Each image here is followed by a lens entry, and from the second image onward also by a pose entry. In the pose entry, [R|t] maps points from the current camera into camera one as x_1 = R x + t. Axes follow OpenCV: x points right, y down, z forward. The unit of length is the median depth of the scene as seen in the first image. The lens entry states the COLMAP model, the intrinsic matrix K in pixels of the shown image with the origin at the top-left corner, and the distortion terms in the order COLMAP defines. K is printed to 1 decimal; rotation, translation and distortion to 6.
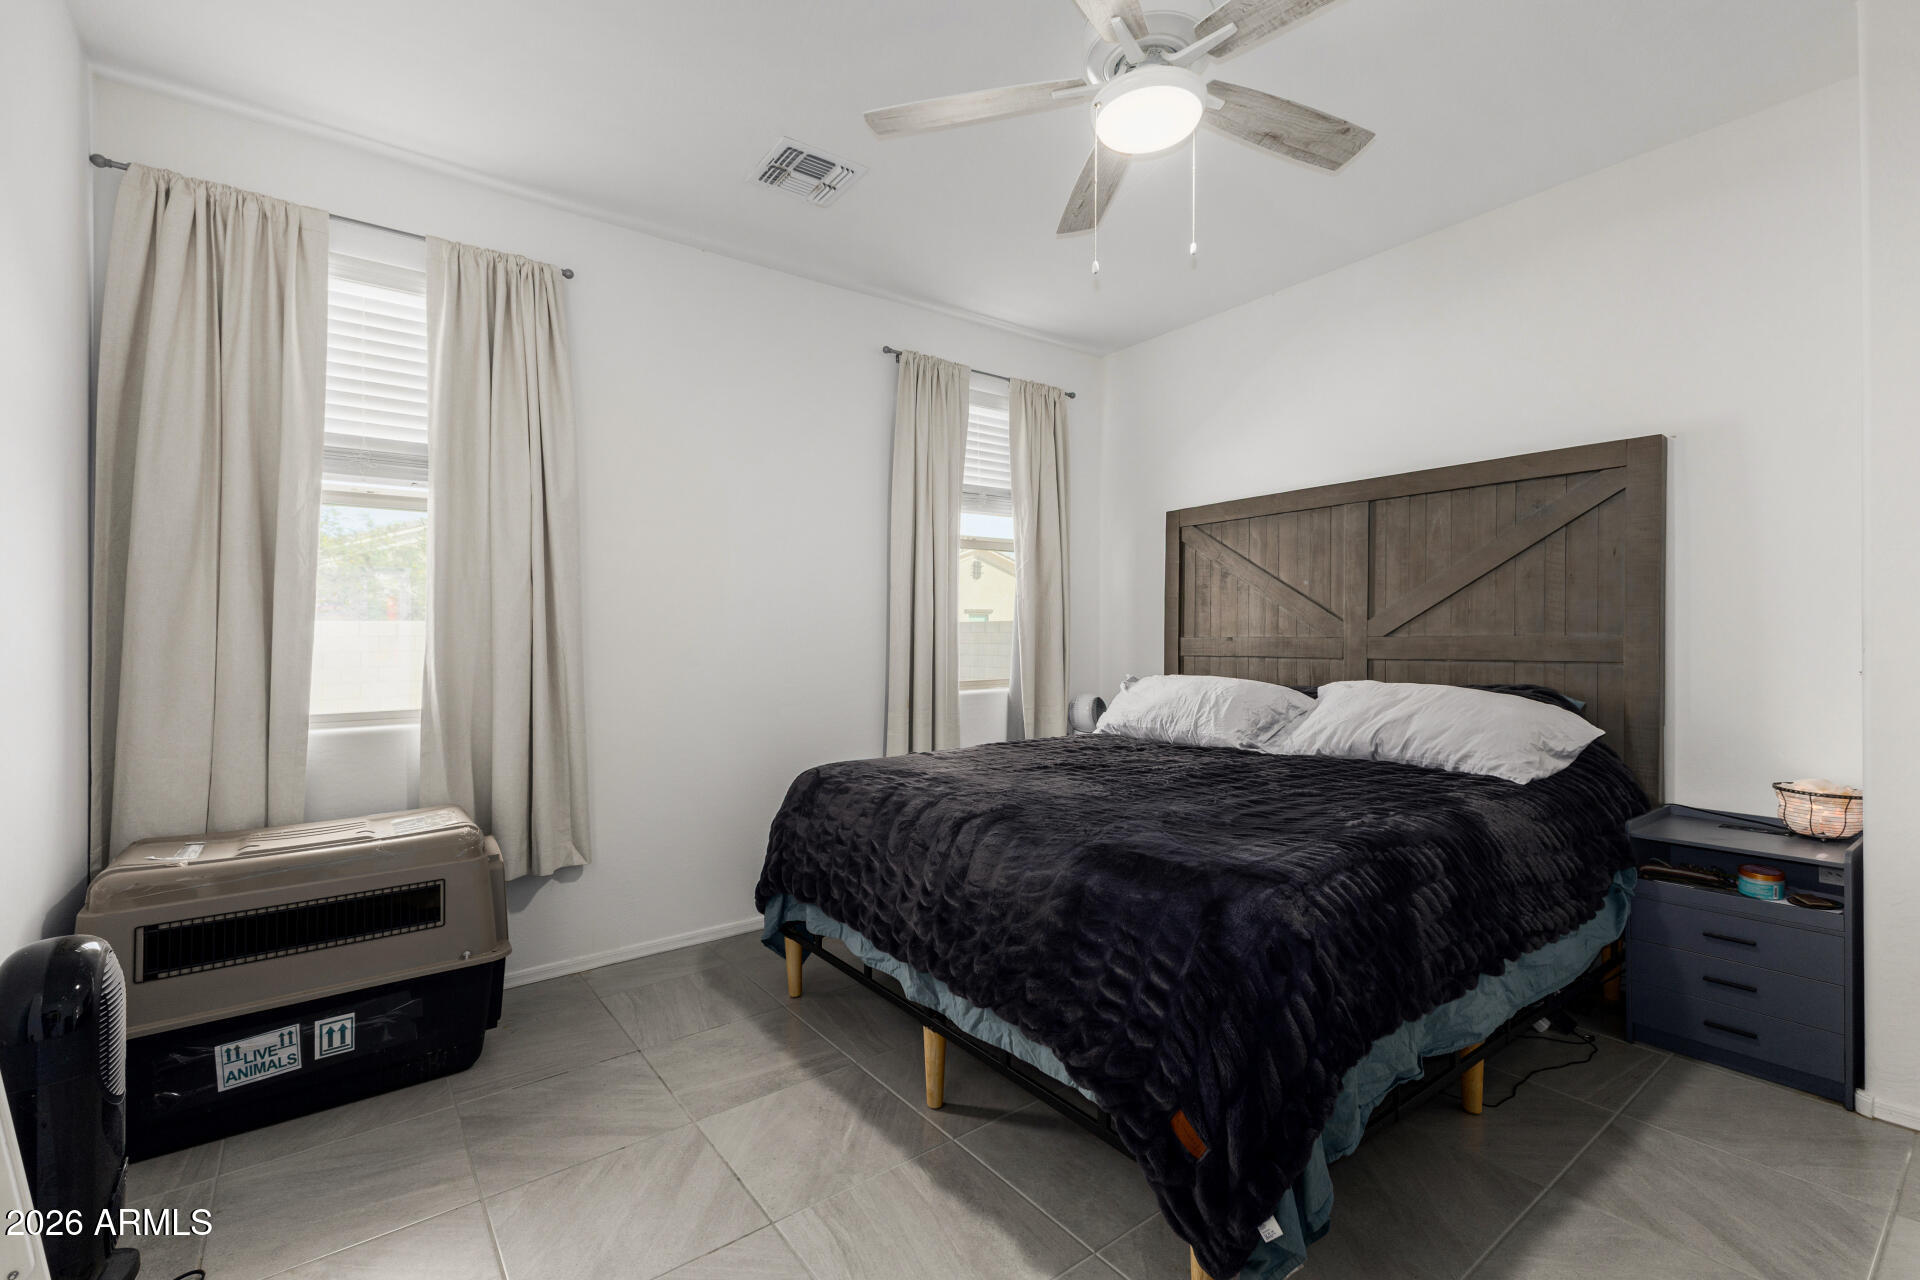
lens RADIAL K [[824.0, 0, 960.0], [0, 824.0, 640.0], [0, 0, 1]] dist [-0.001299, 0.000082]
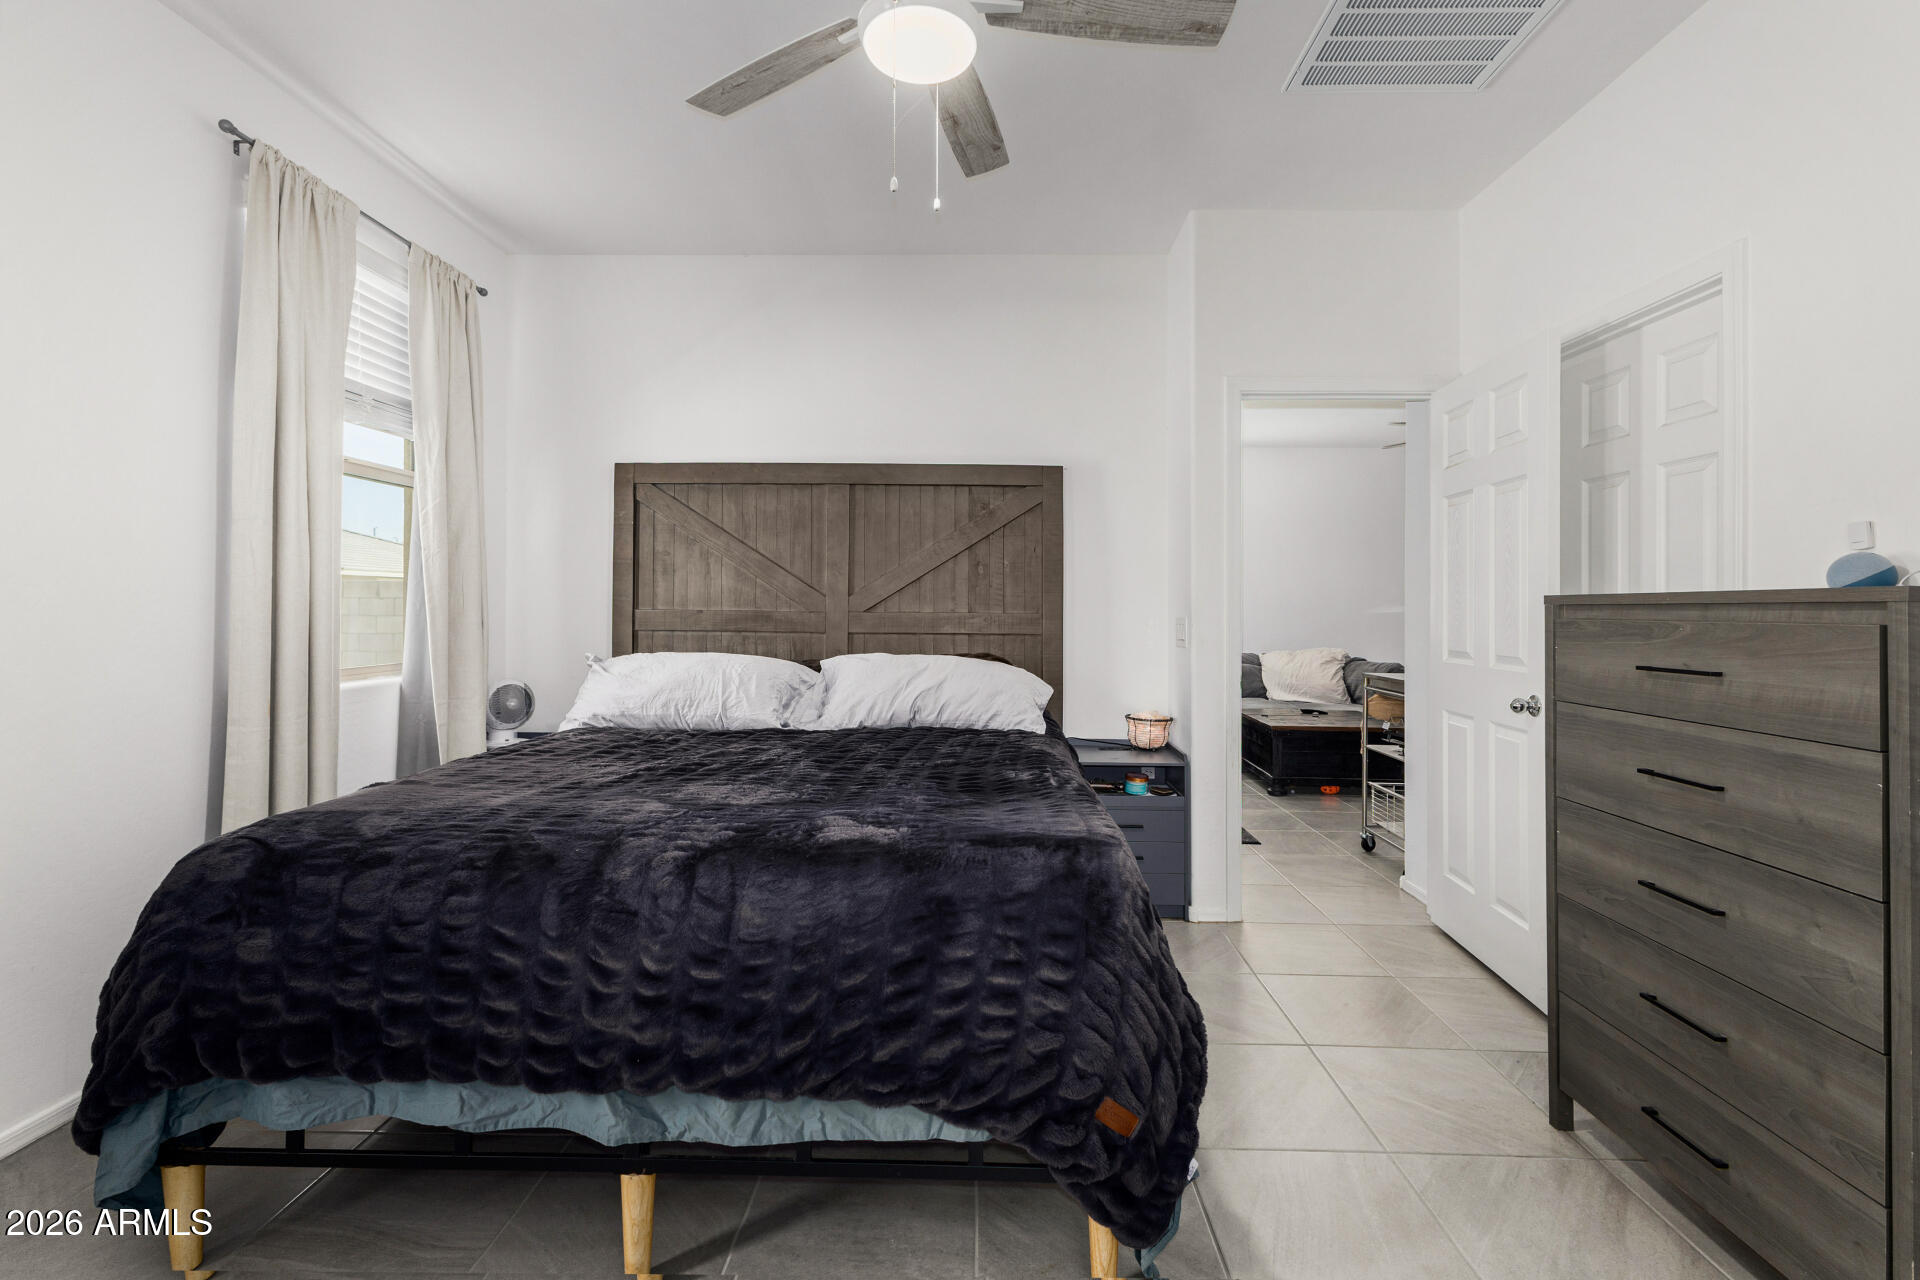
lens RADIAL K [[838.8, 0, 966.8], [0, 838.8, 609.1], [0, 0, 1]] dist [-0.000877, 0.000465]
pose [[0.614893, 0.015063, 0.788467, -0.320726], [-0.011931, 0.999881, -0.009797, 0.001432], [-0.788520, -0.003383, 0.614999, 0.263379]]
